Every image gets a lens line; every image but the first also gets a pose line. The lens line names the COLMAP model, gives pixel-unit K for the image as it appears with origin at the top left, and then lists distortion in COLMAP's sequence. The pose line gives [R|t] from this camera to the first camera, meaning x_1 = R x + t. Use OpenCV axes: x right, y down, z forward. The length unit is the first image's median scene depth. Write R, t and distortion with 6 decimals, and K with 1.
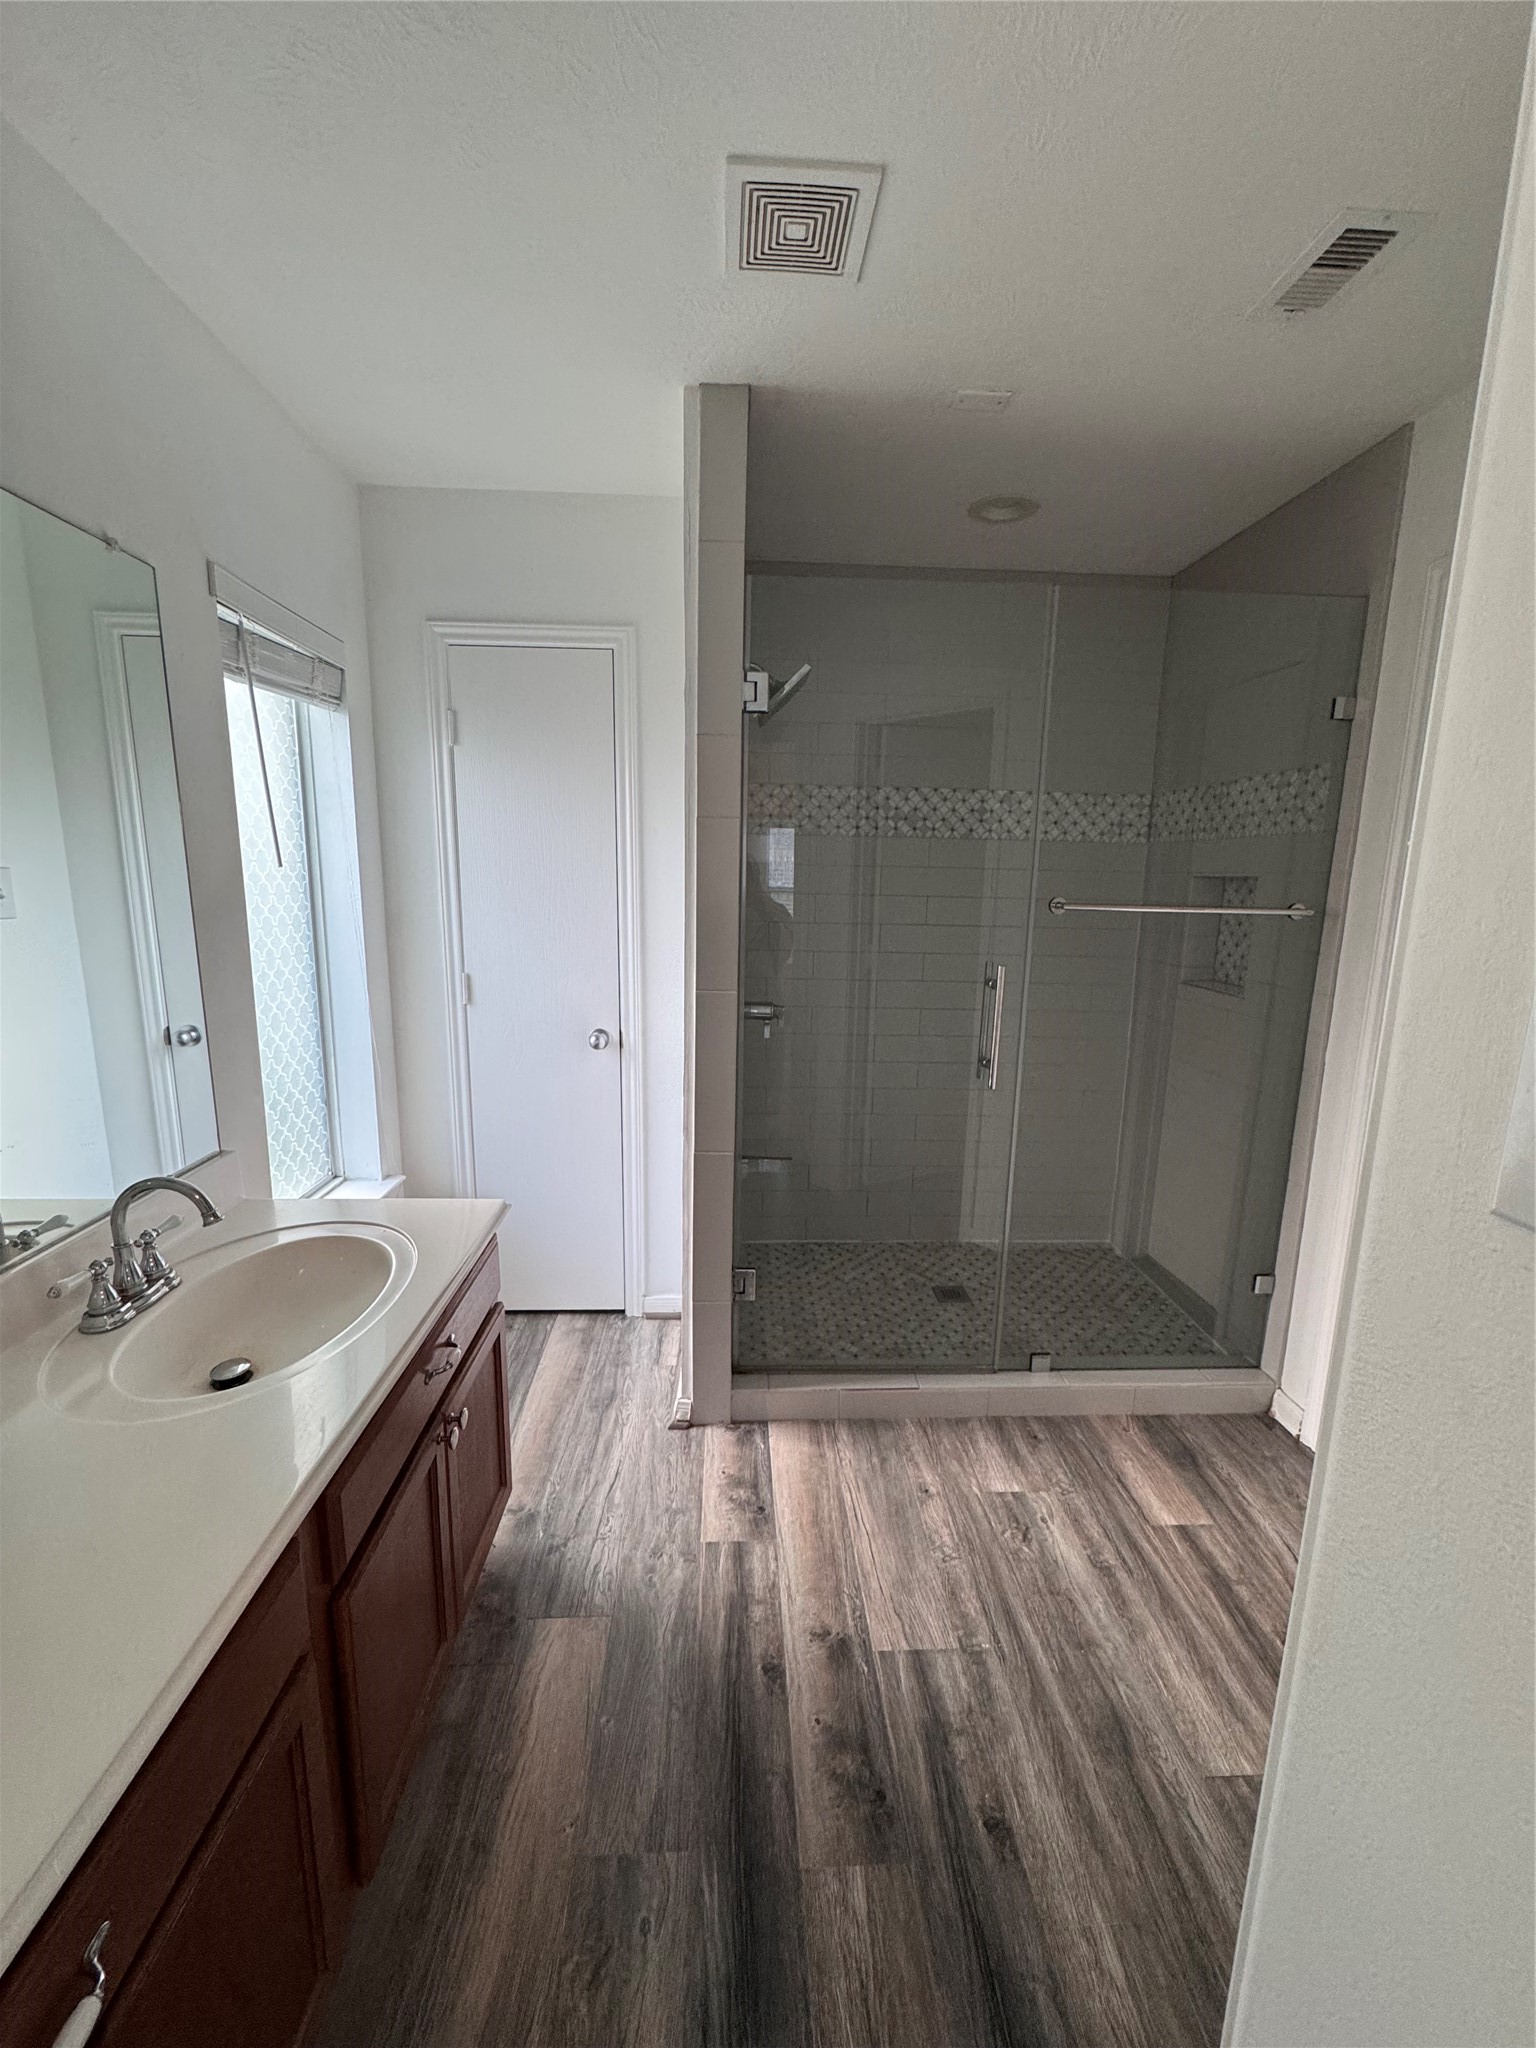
lens RADIAL K [[818.8, 0, 768.5], [0, 818.8, 1026.7], [0, 0, 1]] dist [0.000079, 0.000275]
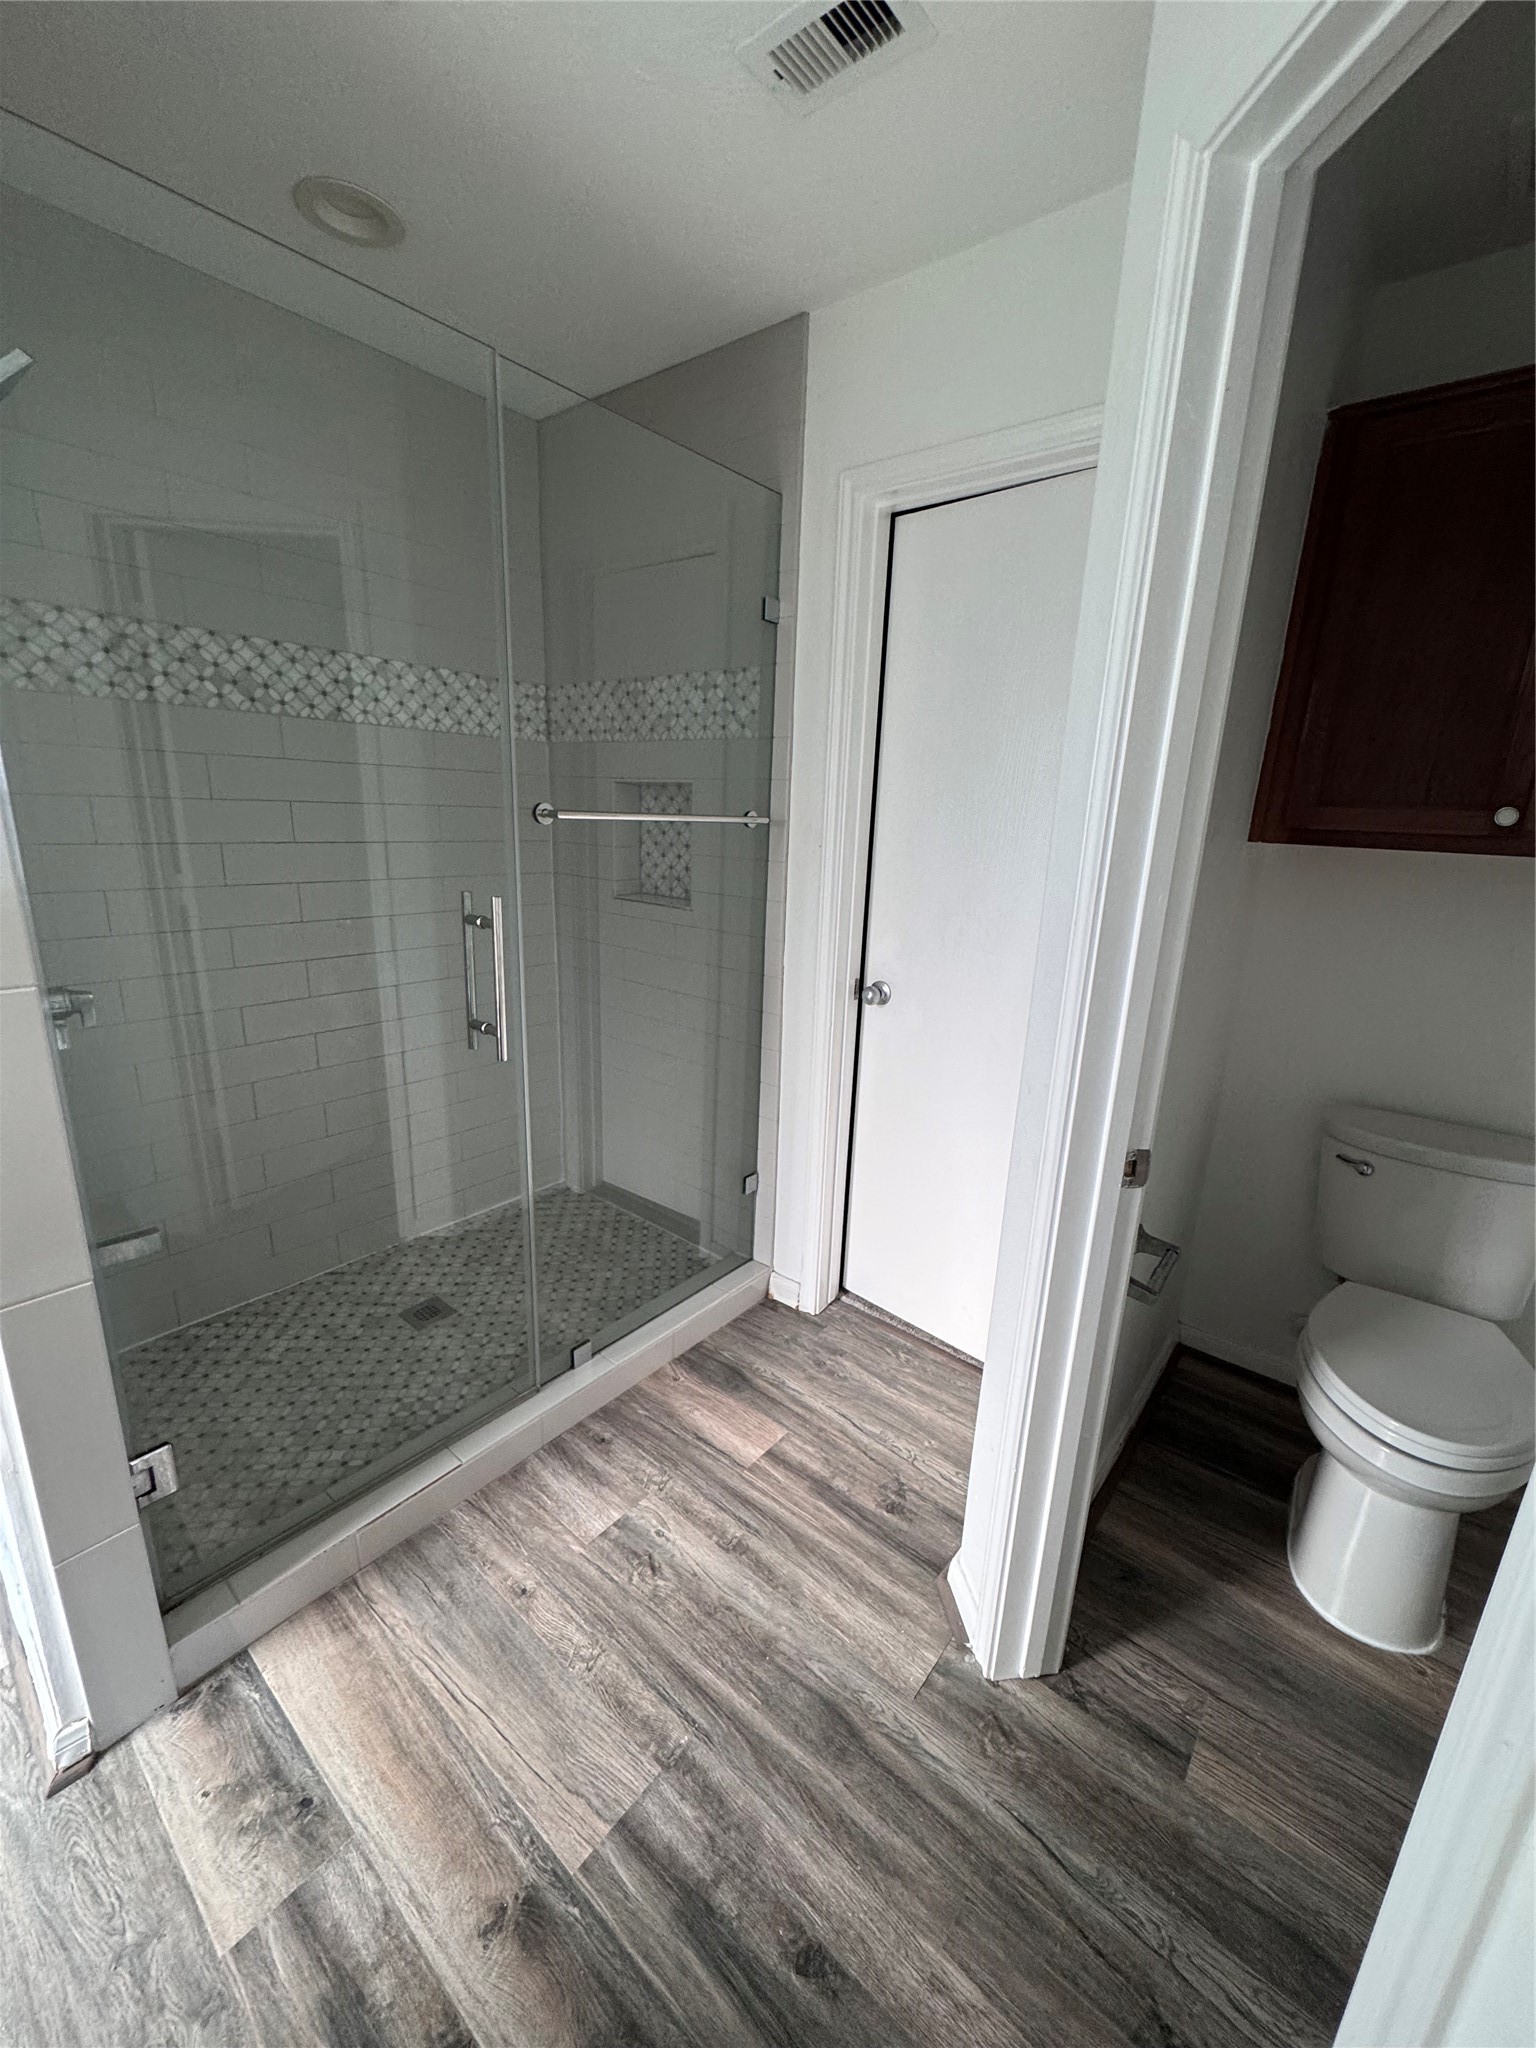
lens RADIAL K [[818.8, 0, 770.5], [0, 818.8, 1024.2], [0, 0, 1]] dist [0.000079, 0.000275]
pose [[0.670906, -0.186607, 0.717679, -0.098036], [0.111619, 0.982205, 0.151044, -0.043575], [-0.733094, -0.021230, 0.679796, 0.299523]]
